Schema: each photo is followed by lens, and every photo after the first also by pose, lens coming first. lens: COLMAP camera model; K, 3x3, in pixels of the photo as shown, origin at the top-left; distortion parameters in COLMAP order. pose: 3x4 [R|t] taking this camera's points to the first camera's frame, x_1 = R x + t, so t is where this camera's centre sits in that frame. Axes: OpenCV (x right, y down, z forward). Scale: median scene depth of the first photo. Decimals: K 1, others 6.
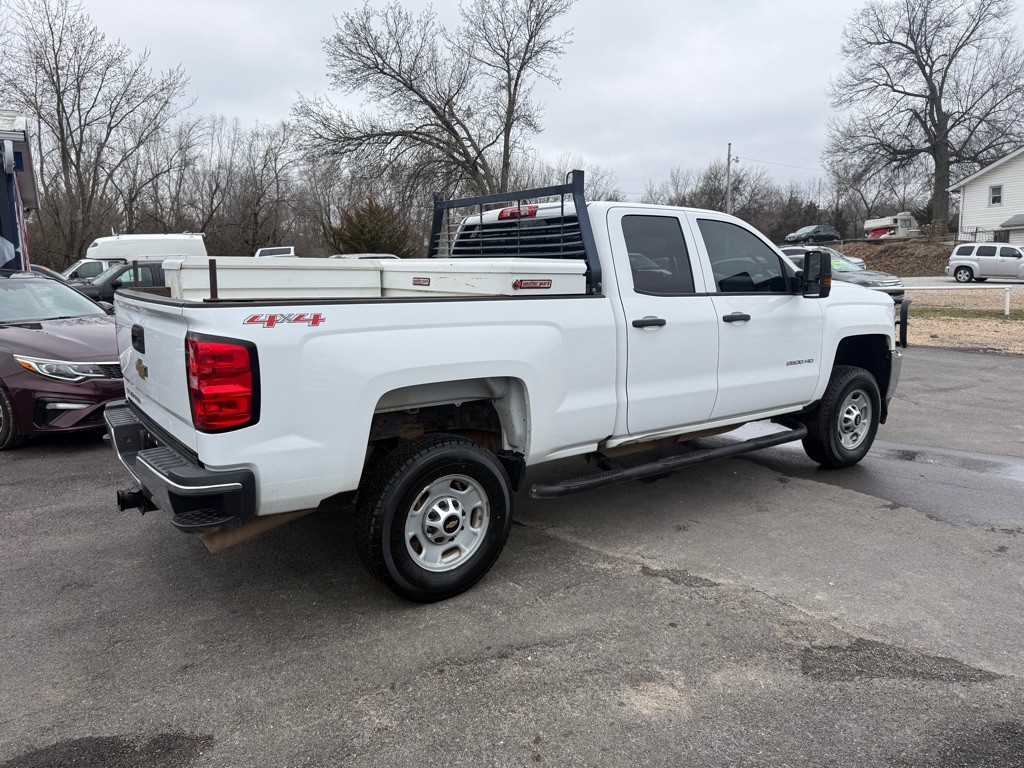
lens RADIAL K [[721.4, 0, 513.7], [0, 721.4, 367.2], [0, 0, 1]] dist [0.000491, -0.001339]
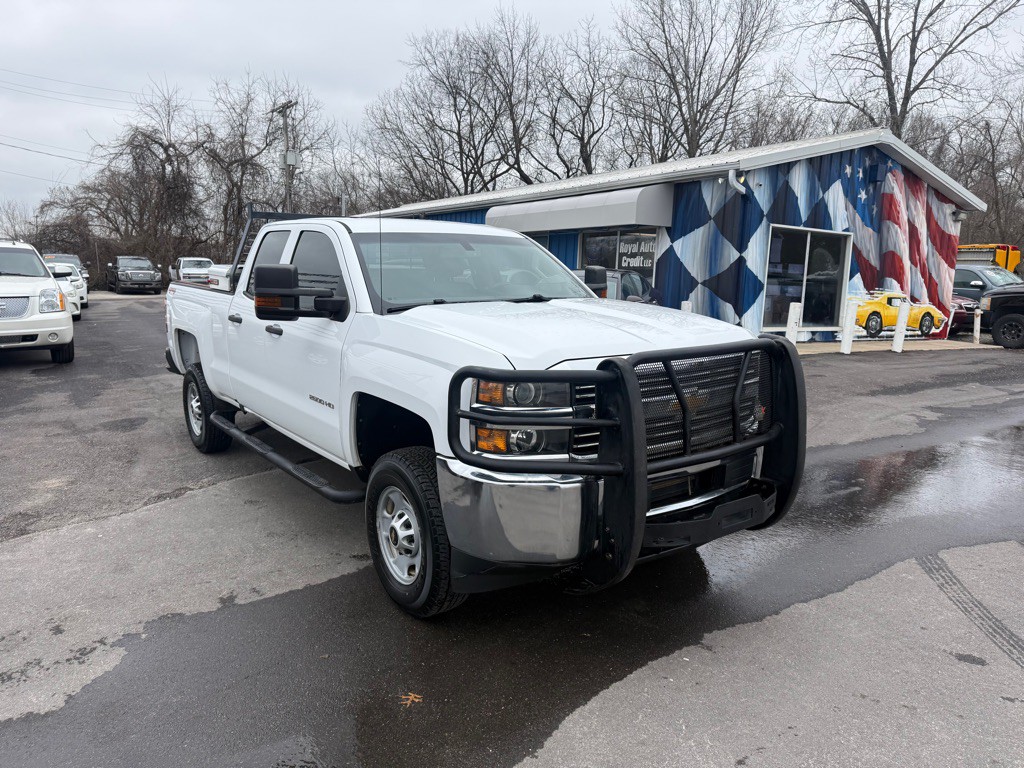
lens RADIAL K [[714.9, 0, 504.4], [0, 714.9, 384.6], [0, 0, 1]] dist [0.034073, -0.042253]
pose [[0.009174, 0.172641, -0.984942, 1.450983], [-0.155195, 0.973294, 0.169154, -0.235273], [0.987841, 0.151307, 0.035722, 1.445416]]
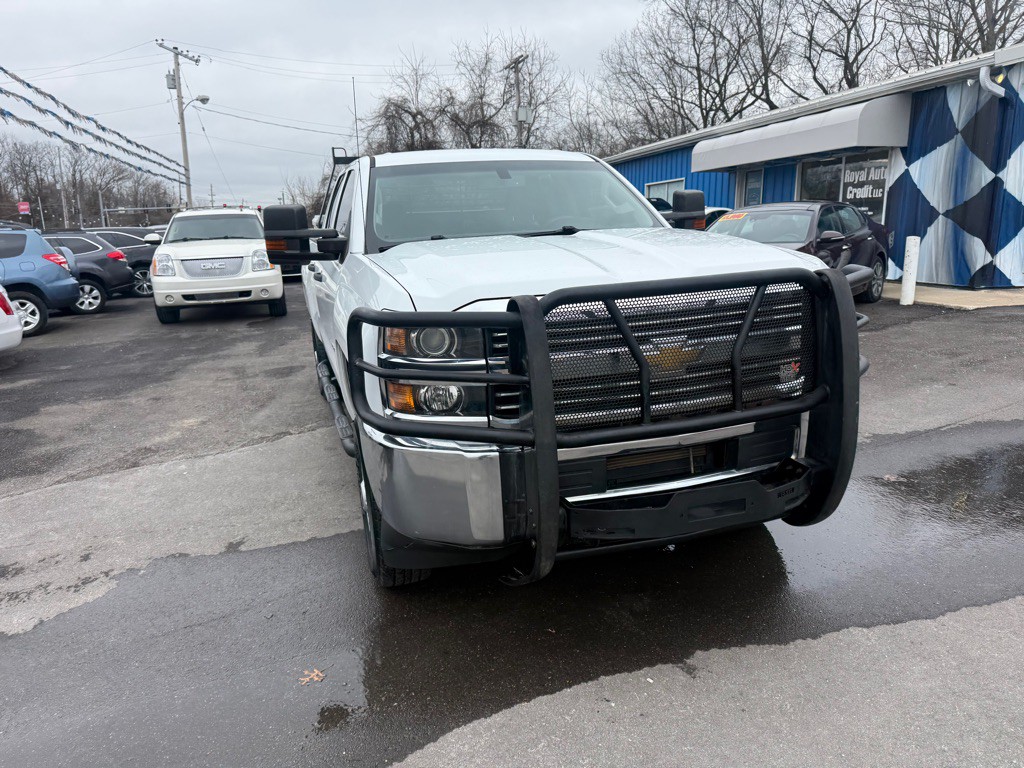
lens RADIAL K [[714.9, 0, 504.4], [0, 714.9, 384.6], [0, 0, 1]] dist [0.034073, -0.042253]
pose [[-0.320415, 0.231328, -0.918597, 1.287730], [-0.094933, 0.957000, 0.274113, -0.242392], [0.942508, 0.175035, -0.284677, 1.716837]]
